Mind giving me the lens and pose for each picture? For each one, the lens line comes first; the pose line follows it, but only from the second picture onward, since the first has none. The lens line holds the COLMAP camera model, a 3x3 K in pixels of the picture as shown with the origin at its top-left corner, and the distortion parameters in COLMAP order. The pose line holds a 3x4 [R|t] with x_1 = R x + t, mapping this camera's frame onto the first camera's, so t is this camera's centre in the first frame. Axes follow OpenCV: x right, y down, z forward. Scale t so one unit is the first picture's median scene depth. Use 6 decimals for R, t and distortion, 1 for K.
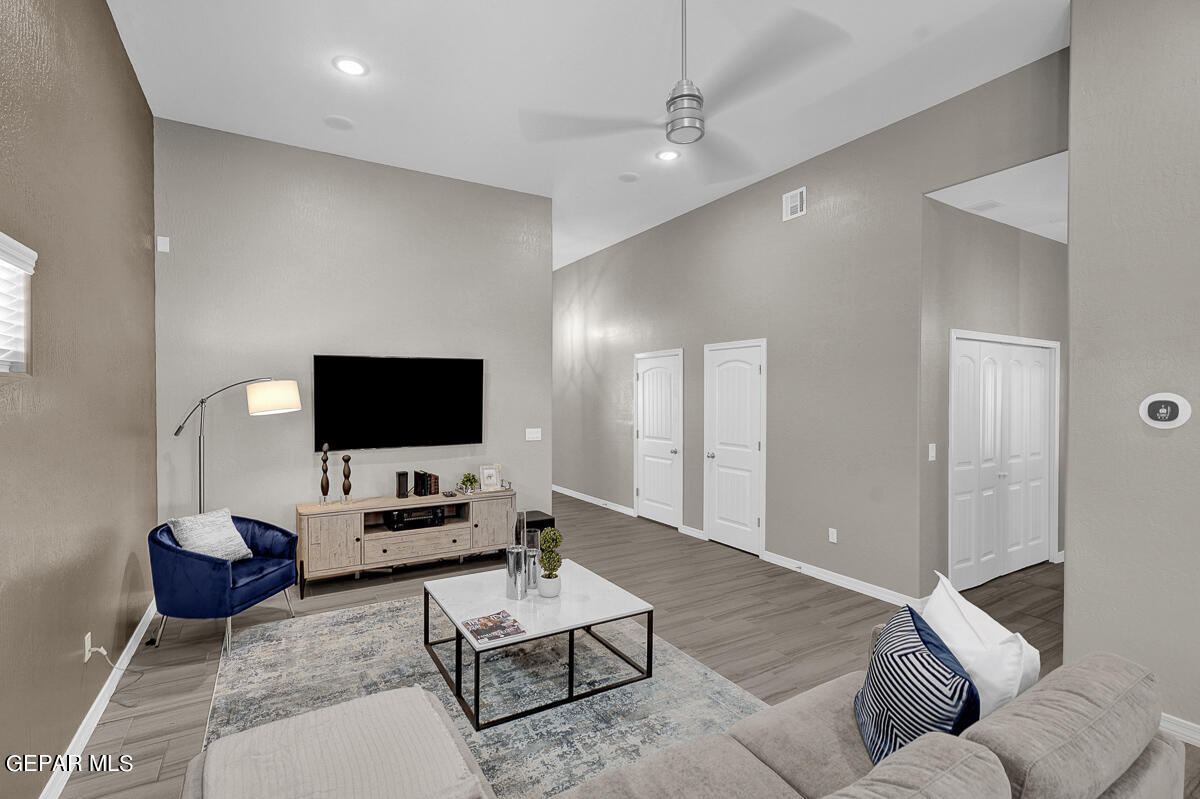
lens RADIAL K [[554.7, 0, 600.0], [0, 554.7, 399.5], [0, 0, 1]] dist [0.000111, 0.000665]
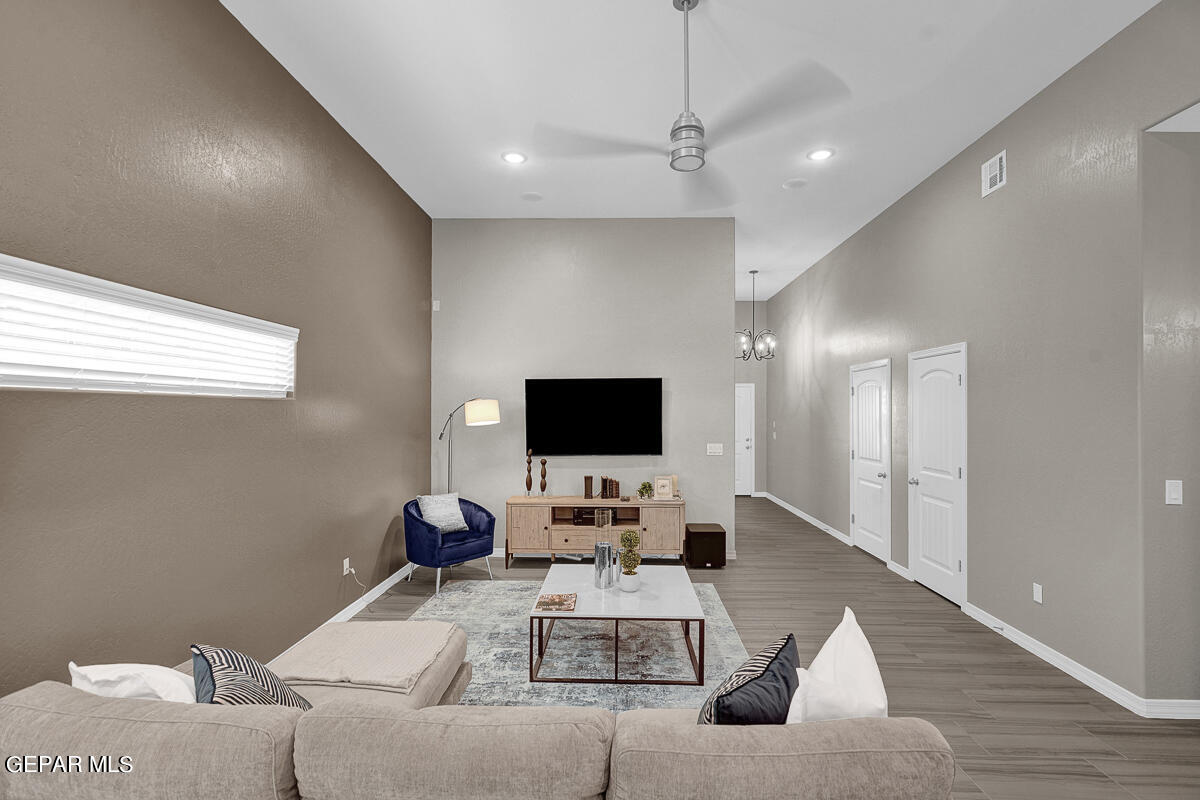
lens RADIAL K [[560.8, 0, 601.4], [0, 560.8, 407.3], [0, 0, 1]] dist [0.000061, 0.002145]
pose [[0.842075, -0.003643, -0.539348, 0.329812], [-0.005139, 0.999878, -0.014777, 0.001733], [0.539336, 0.015215, 0.841953, 0.012308]]
